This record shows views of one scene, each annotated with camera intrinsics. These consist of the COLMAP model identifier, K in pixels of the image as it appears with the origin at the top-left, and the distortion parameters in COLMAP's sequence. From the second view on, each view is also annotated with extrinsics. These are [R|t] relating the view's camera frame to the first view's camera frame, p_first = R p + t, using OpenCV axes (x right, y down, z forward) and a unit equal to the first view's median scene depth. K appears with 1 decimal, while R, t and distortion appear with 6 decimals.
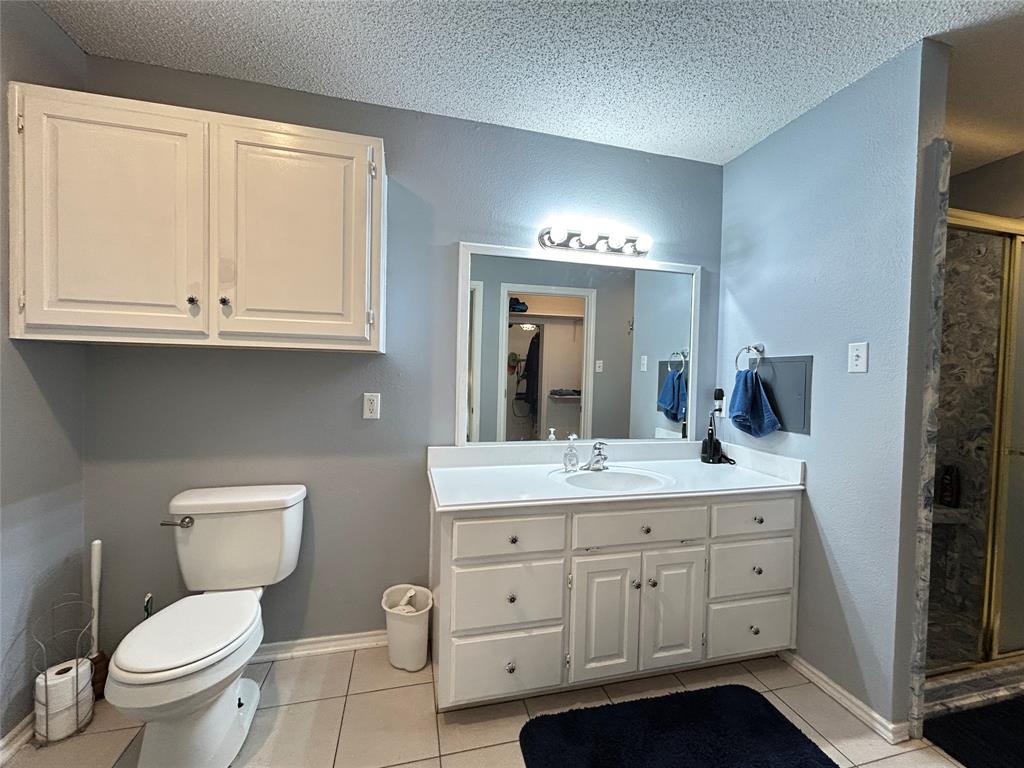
lens RADIAL K [[415.7, 0, 509.8], [0, 415.7, 384.6], [0, 0, 1]] dist [-0.005514, 0.001248]
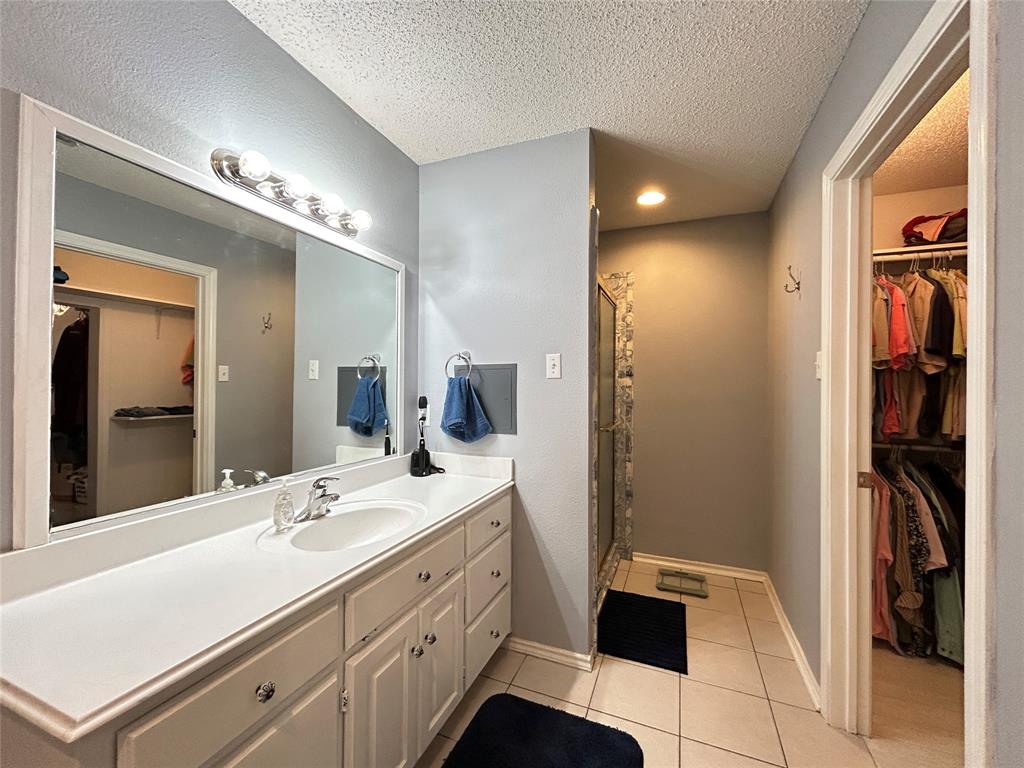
lens RADIAL K [[415.7, 0, 510.3], [0, 415.7, 384.8], [0, 0, 1]] dist [-0.005514, 0.001248]
pose [[0.590514, -0.015294, 0.806883, -0.153121], [0.031987, 0.999478, -0.004465, -0.006657], [-0.806393, 0.028446, 0.590695, 0.279475]]
